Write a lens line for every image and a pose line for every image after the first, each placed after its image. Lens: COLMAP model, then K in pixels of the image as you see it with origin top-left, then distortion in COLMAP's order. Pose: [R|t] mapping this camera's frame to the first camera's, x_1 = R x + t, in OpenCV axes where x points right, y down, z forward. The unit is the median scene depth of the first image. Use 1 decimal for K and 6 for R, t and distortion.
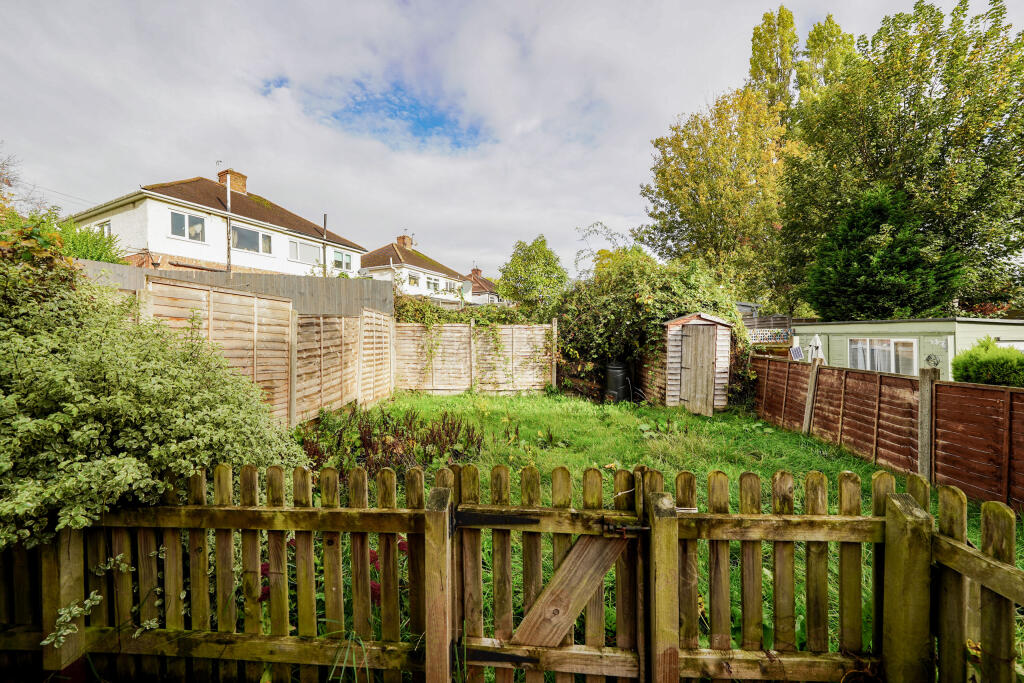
lens RADIAL K [[377.5, 0, 494.7], [0, 377.5, 341.8], [0, 0, 1]] dist [-0.052408, 0.009941]
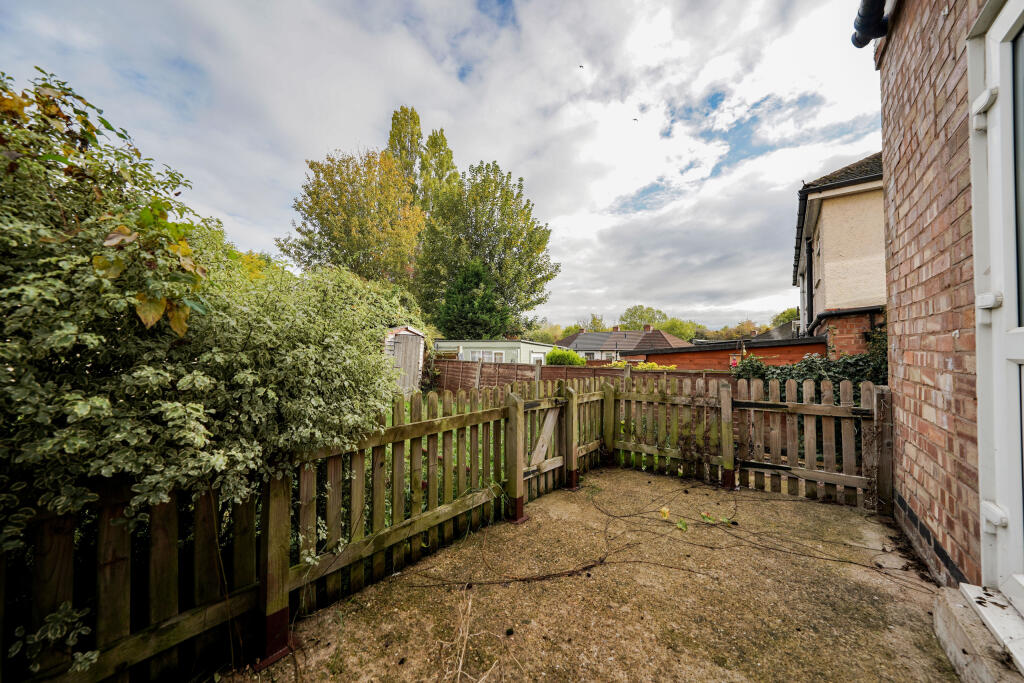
lens RADIAL K [[377.5, 0, 494.7], [0, 377.5, 341.8], [0, 0, 1]] dist [-0.052408, 0.009941]
pose [[0.544743, 0.056381, 0.836705, -0.316365], [-0.015874, 0.998252, -0.056932, 0.039556], [-0.838453, 0.017731, 0.544686, -0.000587]]
